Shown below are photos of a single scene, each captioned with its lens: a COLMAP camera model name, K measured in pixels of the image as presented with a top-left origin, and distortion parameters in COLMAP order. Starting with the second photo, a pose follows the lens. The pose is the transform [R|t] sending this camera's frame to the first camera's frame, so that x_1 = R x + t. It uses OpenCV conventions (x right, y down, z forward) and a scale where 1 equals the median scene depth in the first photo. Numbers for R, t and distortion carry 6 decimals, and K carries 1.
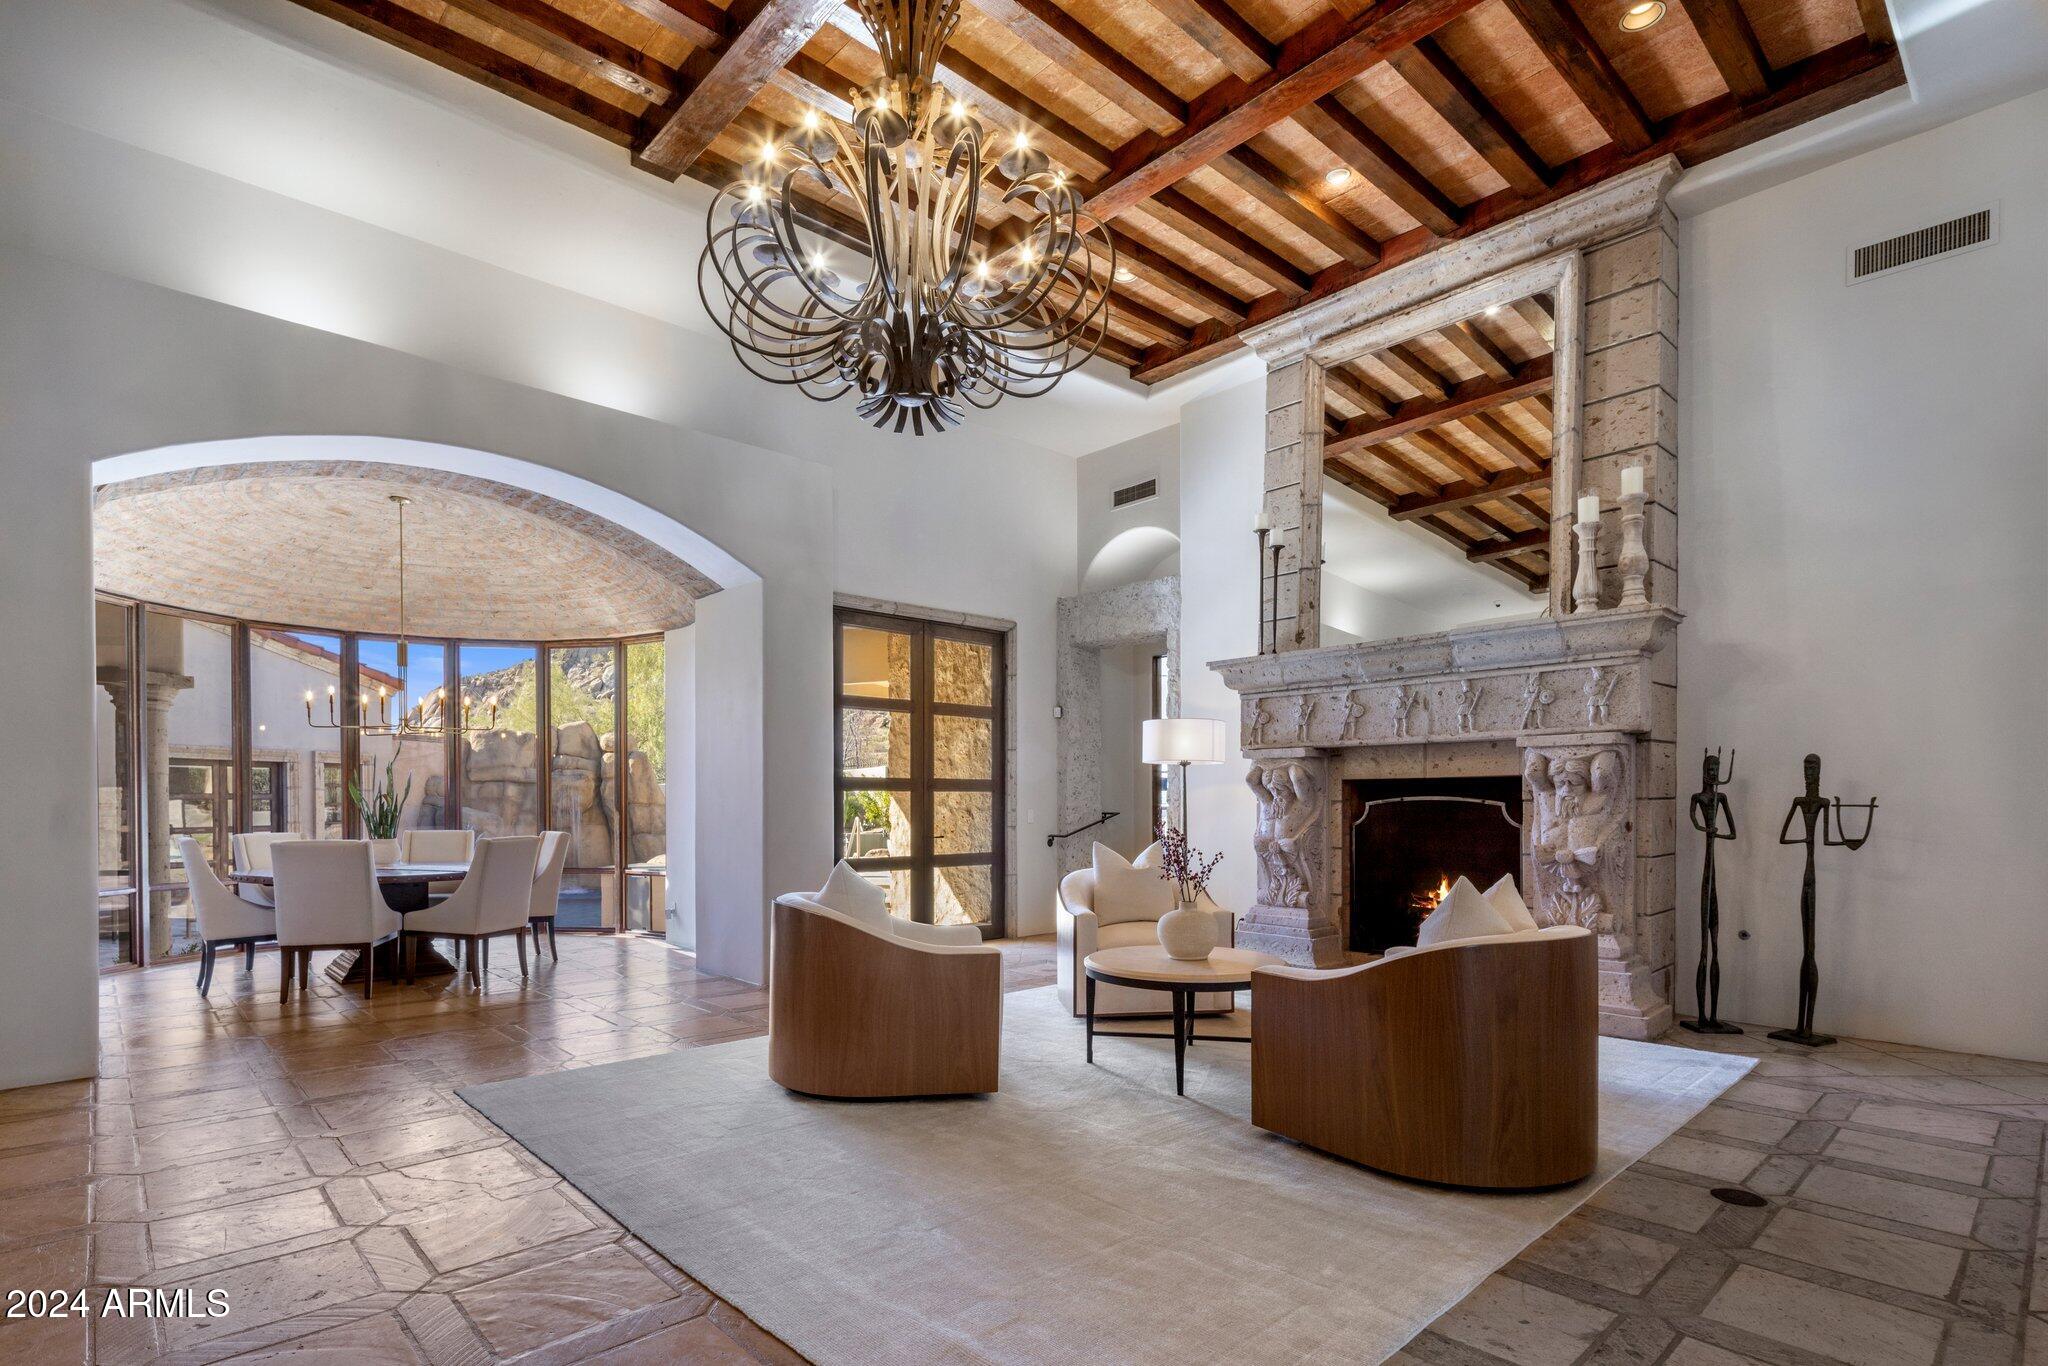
lens RADIAL K [[997.2, 0, 1019.2], [0, 997.2, 810.0], [0, 0, 1]] dist [0.001905, -0.000581]
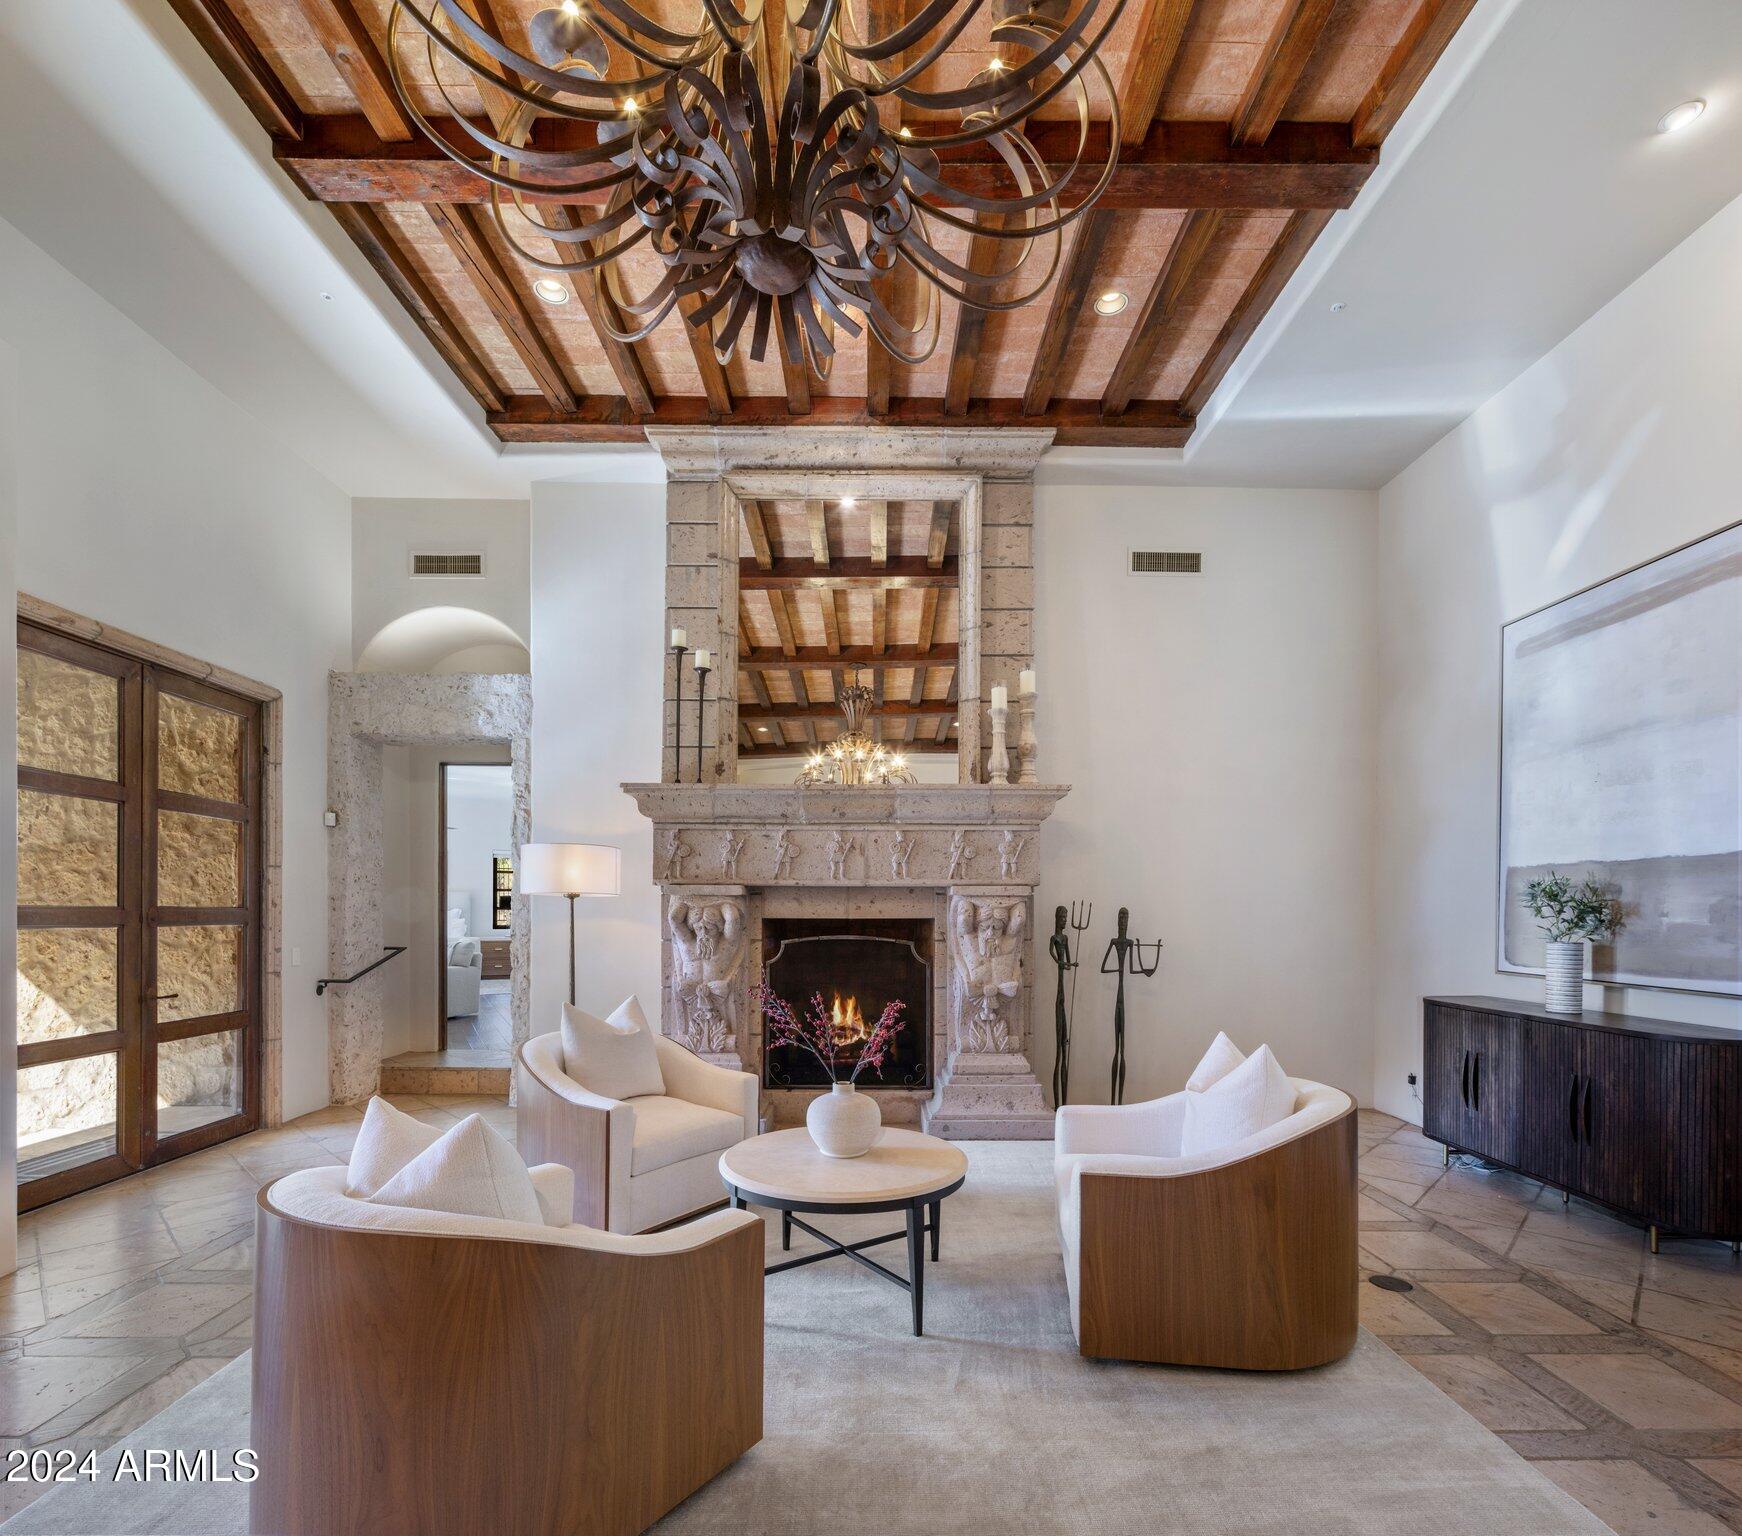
lens RADIAL K [[853.0, 0, 876.0], [0, 853.0, 913.5], [0, 0, 1]] dist [0.004894, 0.000017]
pose [[0.672541, 0.004820, 0.740044, -0.235814], [-0.000712, 0.999983, -0.005867, -0.031376], [-0.740060, 0.003419, 0.672532, 0.356792]]
